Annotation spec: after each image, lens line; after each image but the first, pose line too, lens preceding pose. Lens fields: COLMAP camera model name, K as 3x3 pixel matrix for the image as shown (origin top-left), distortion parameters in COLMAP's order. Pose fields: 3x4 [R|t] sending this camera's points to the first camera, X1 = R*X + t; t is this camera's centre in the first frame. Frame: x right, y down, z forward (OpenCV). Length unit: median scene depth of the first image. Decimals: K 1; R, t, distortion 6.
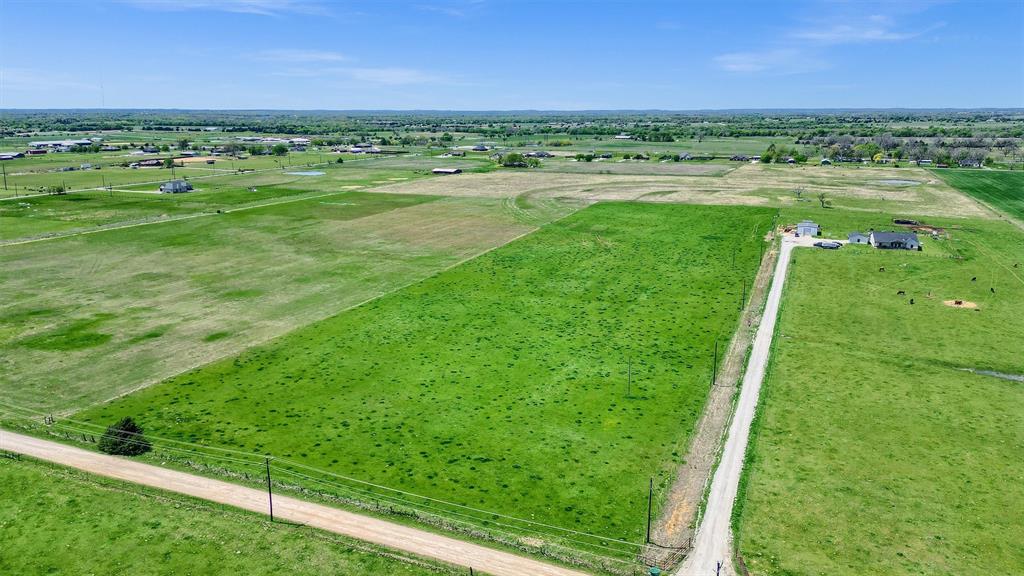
lens RADIAL K [[717.9, 0, 509.0], [0, 717.9, 306.6], [0, 0, 1]] dist [0.080955, -0.082416]
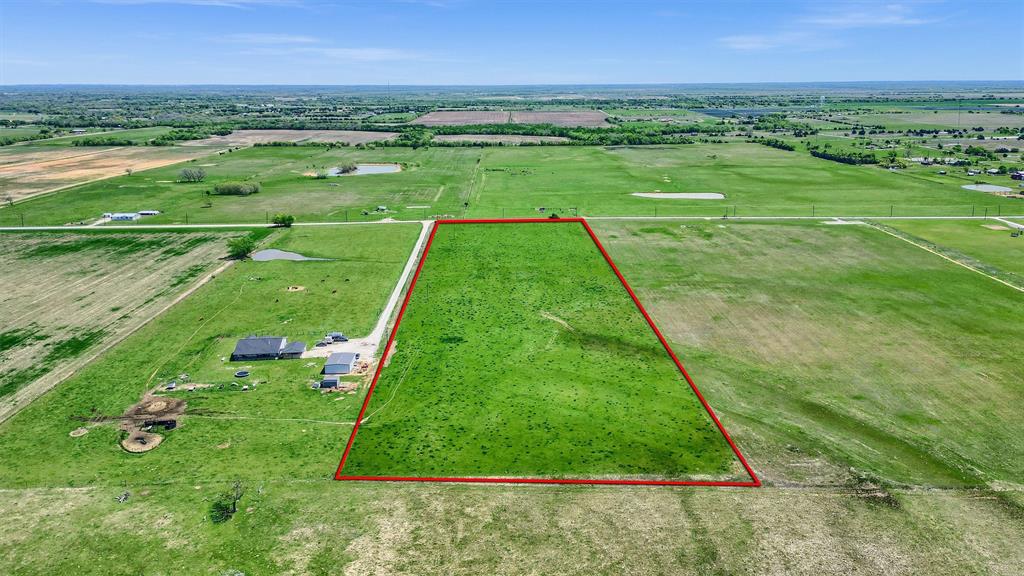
lens RADIAL K [[729.0, 0, 512.0], [0, 729.0, 288.0], [0, 0, 1]] dist [0.077733, -0.082958]
pose [[-0.912885, 0.112301, -0.392465, 0.906687], [-0.105383, 0.863994, 0.492350, -0.970338], [0.394379, 0.490818, -0.776893, 2.745682]]
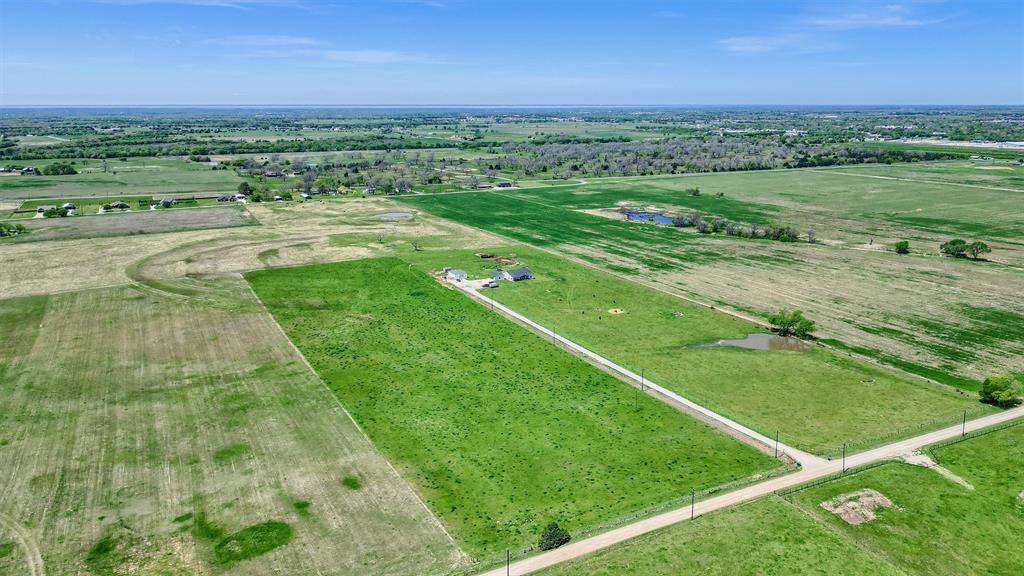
lens RADIAL K [[729.0, 0, 512.0], [0, 729.0, 288.0], [0, 0, 1]] dist [0.077733, -0.082958]
pose [[0.632854, -0.192041, 0.750077, -0.972658], [0.209624, 0.975070, 0.072783, -0.269527], [-0.745355, 0.111173, 0.657333, 0.001619]]
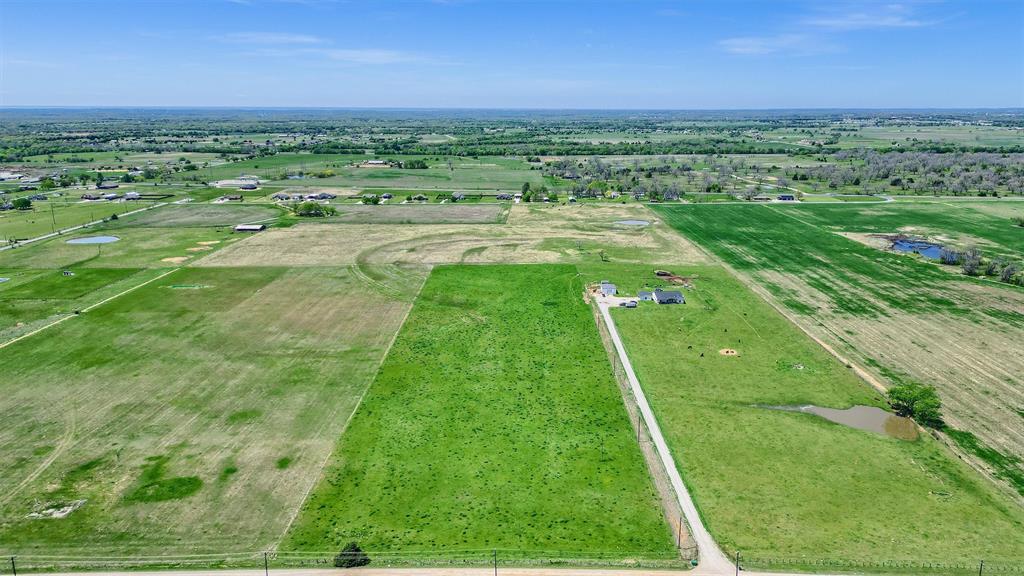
lens RADIAL K [[720.2, 0, 516.3], [0, 720.2, 287.4], [0, 0, 1]] dist [0.079093, -0.081315]
pose [[0.924939, -0.093840, 0.368350, -0.430055], [0.102163, 0.994763, -0.003111, -0.207397], [-0.366129, 0.040510, 0.929682, -0.354626]]
